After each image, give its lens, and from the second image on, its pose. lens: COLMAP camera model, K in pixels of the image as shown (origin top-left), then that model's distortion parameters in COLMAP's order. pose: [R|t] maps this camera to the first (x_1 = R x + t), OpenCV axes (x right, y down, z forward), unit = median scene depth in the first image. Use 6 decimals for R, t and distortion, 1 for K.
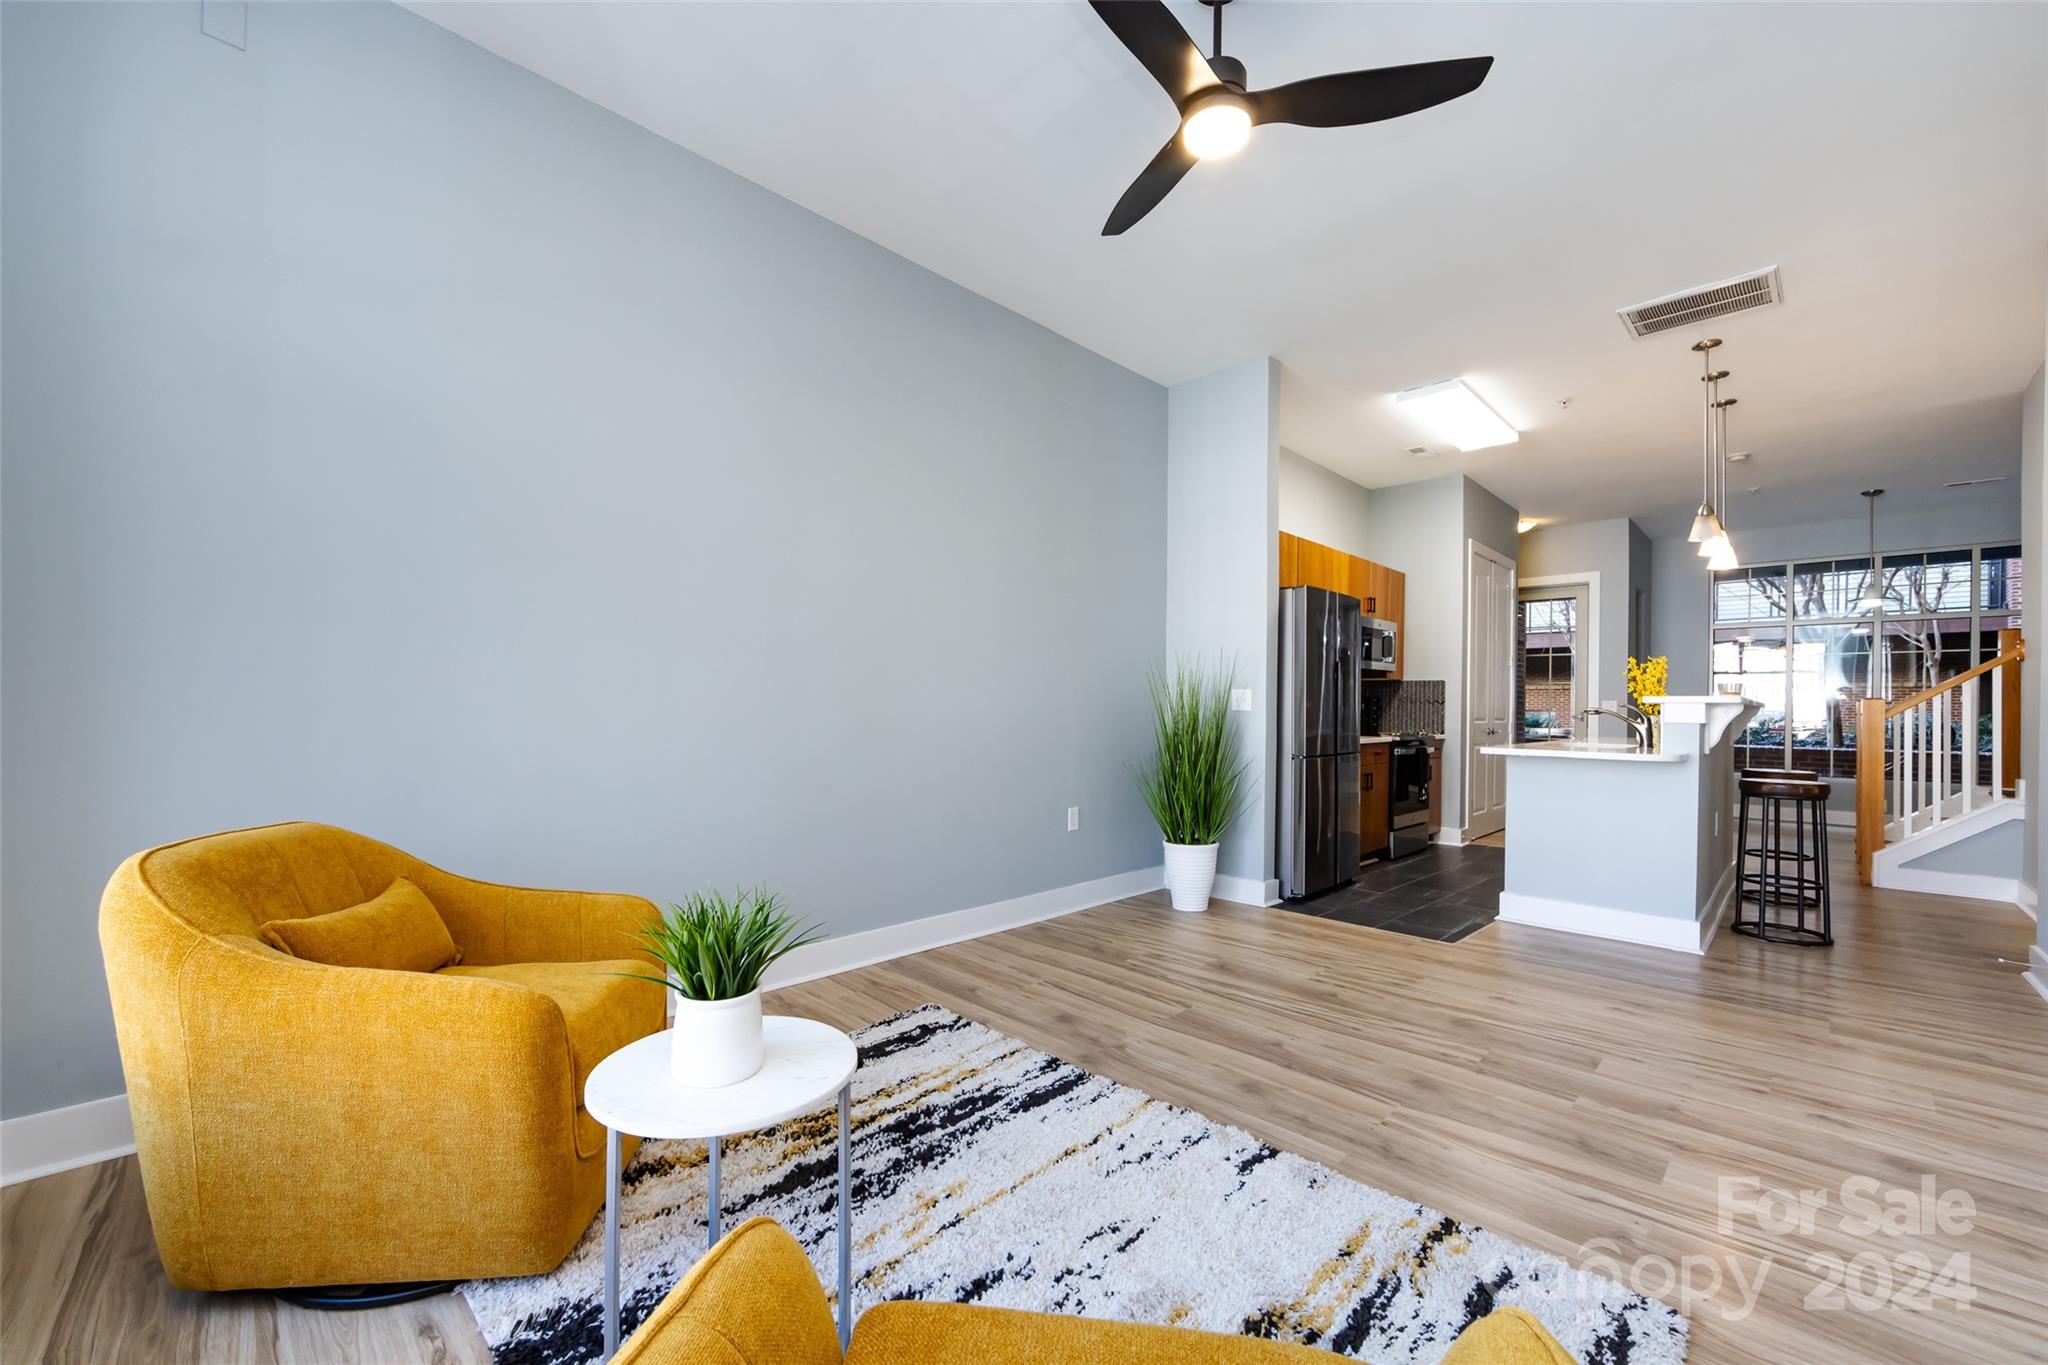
lens RADIAL K [[807.2, 0, 1022.3], [0, 807.2, 713.5], [0, 0, 1]] dist [-0.002026, 0.000153]
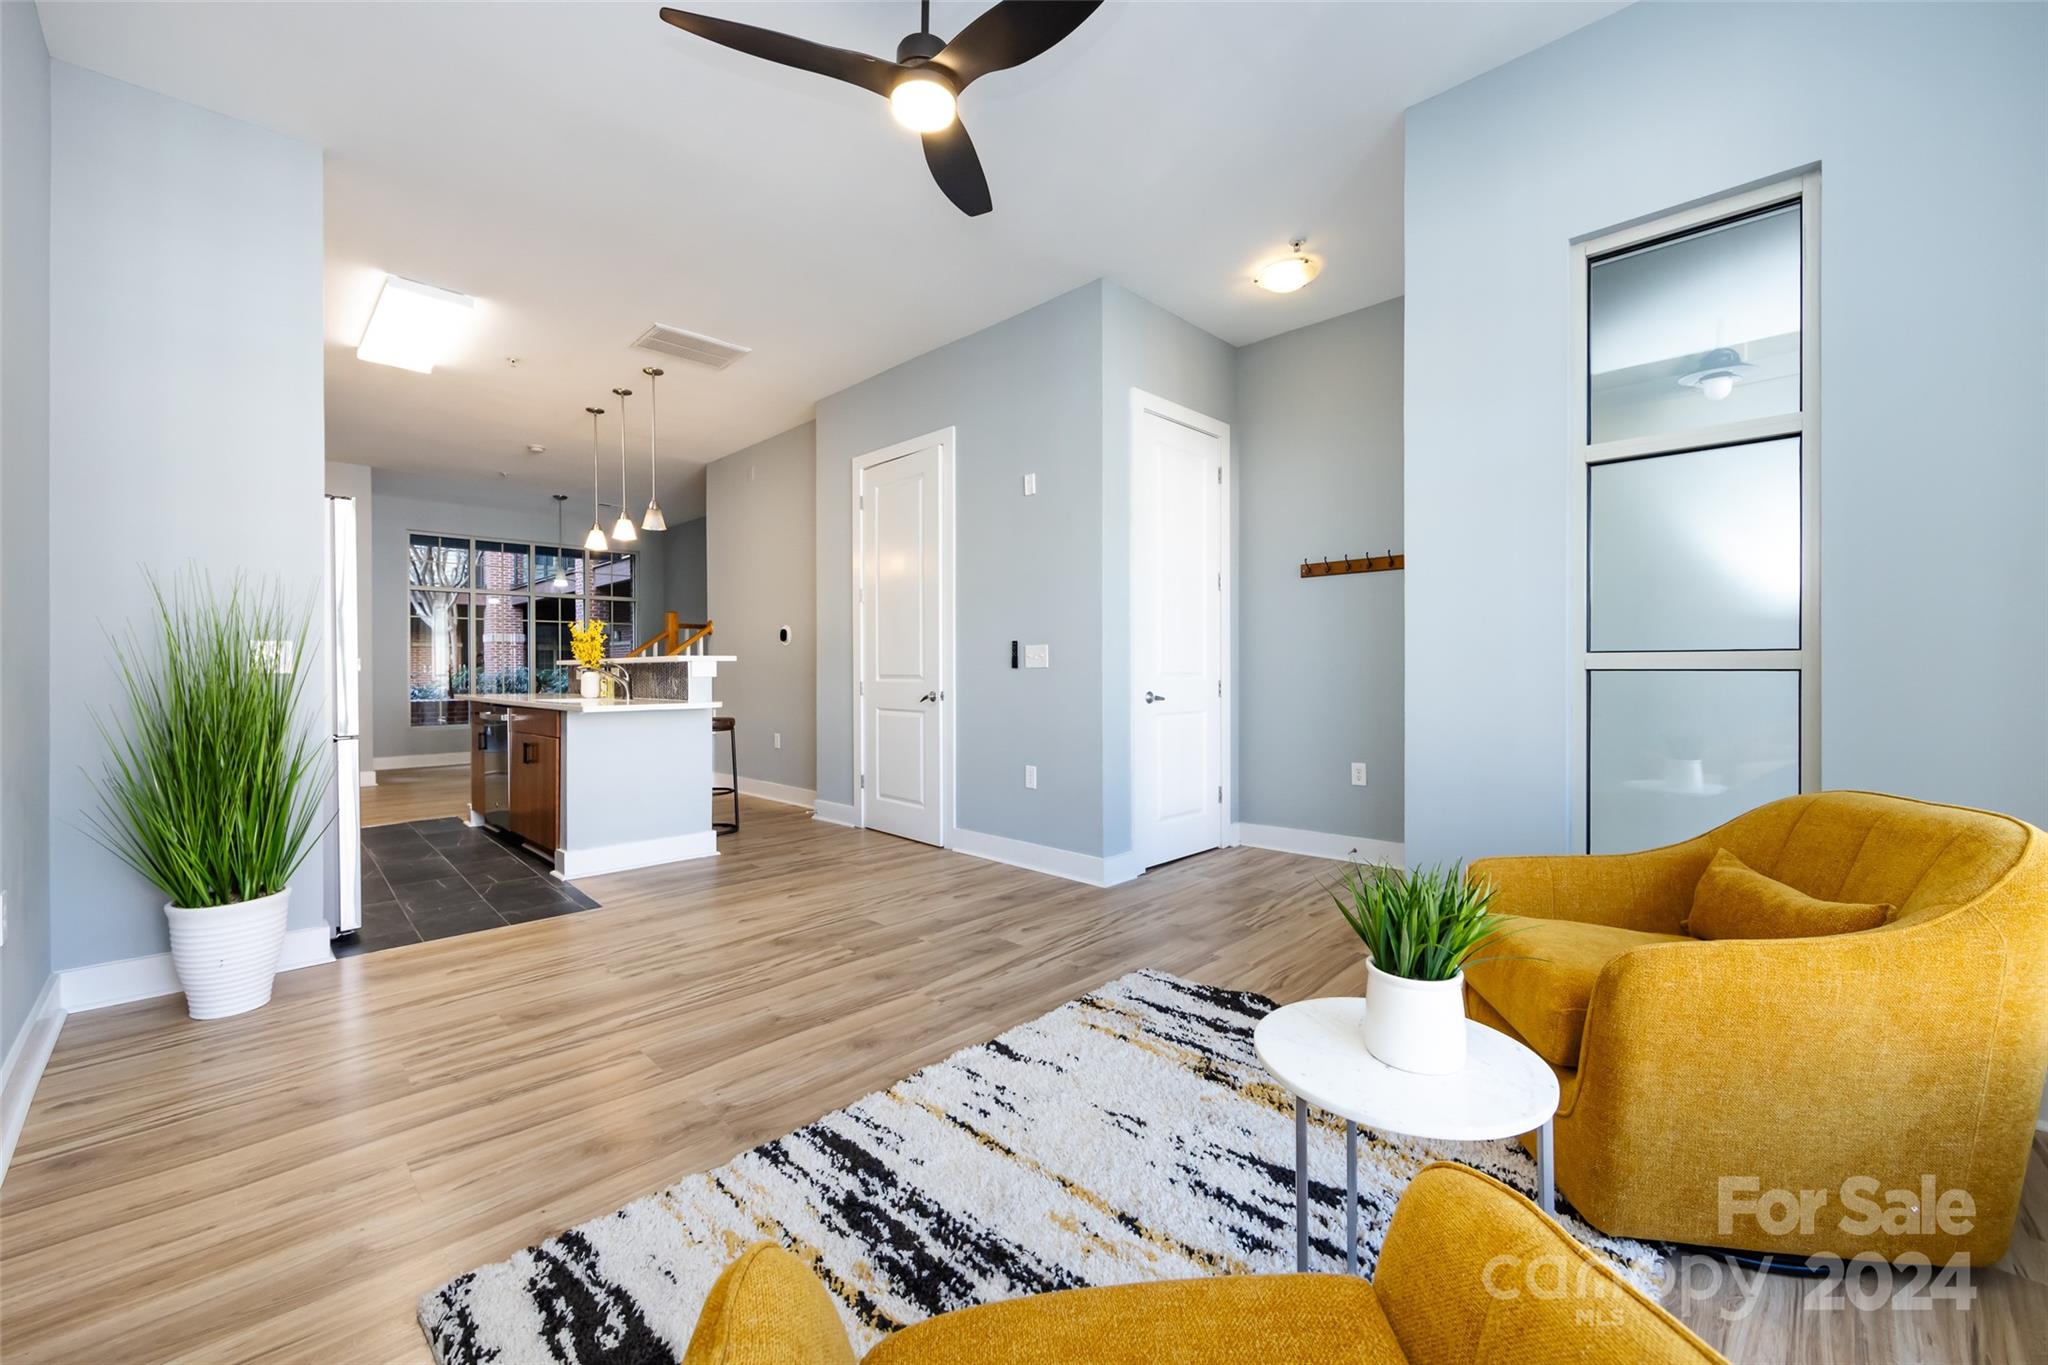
lens RADIAL K [[807.2, 0, 1023.8], [0, 807.2, 671.1], [0, 0, 1]] dist [-0.002026, 0.000153]
pose [[-0.000302, -0.012353, 0.999924, -0.680911], [0.010820, 0.999865, 0.012355, -0.011775], [-0.999941, 0.010823, -0.000169, 0.750608]]
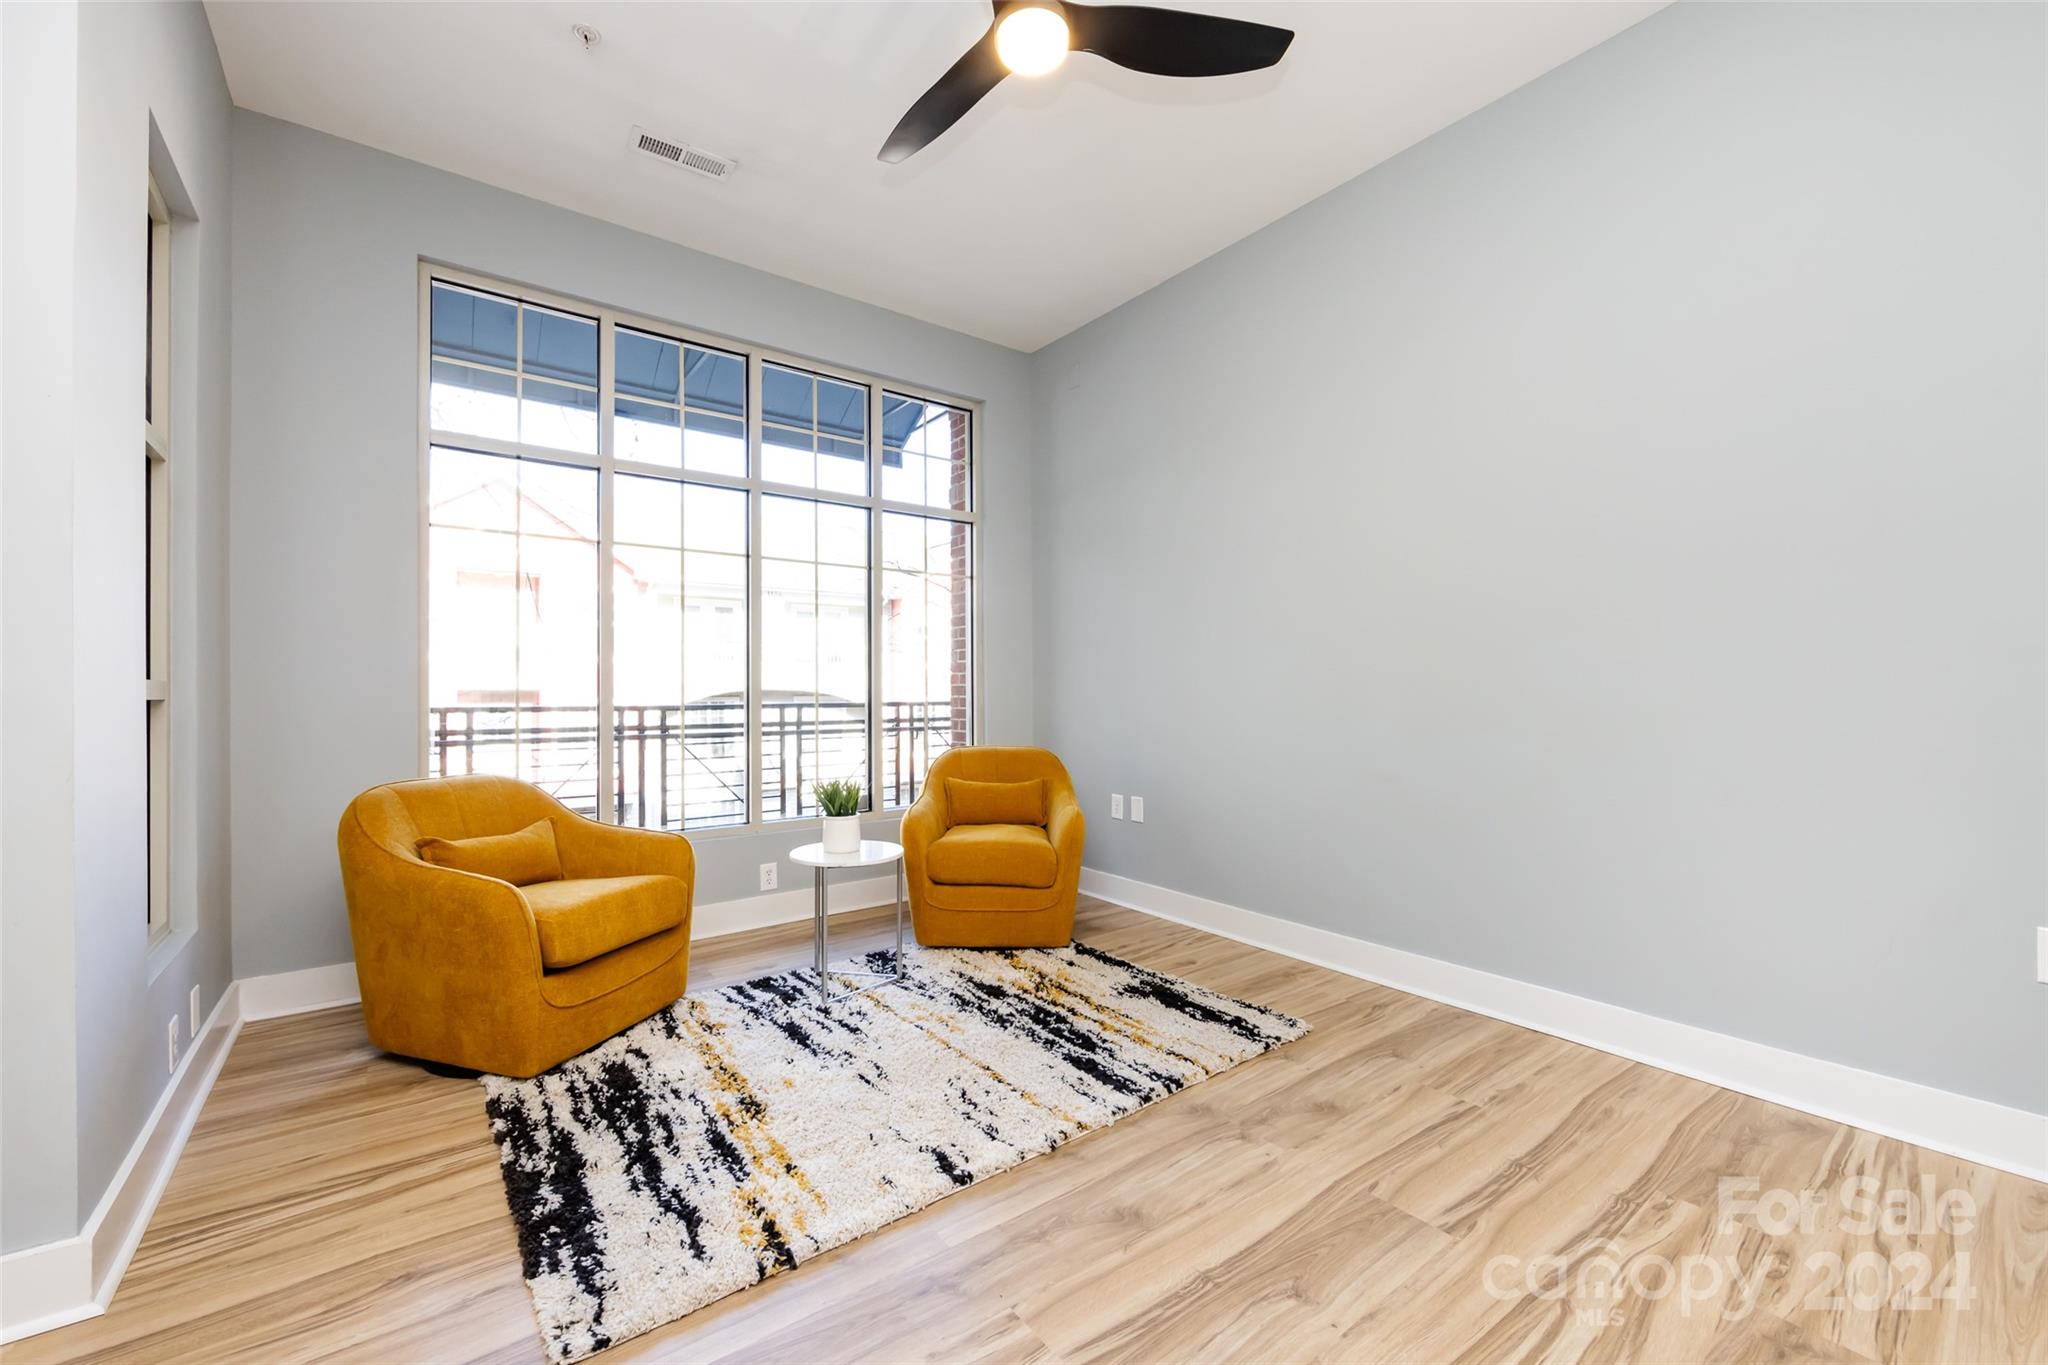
lens RADIAL K [[807.2, 0, 1020.4], [0, 807.2, 685.2], [0, 0, 1]] dist [-0.002026, 0.000153]
pose [[-0.142554, -0.016036, -0.989657, 0.956544], [-0.003772, 0.999870, -0.015658, 0.002207], [0.989780, 0.001501, -0.142596, 0.949587]]
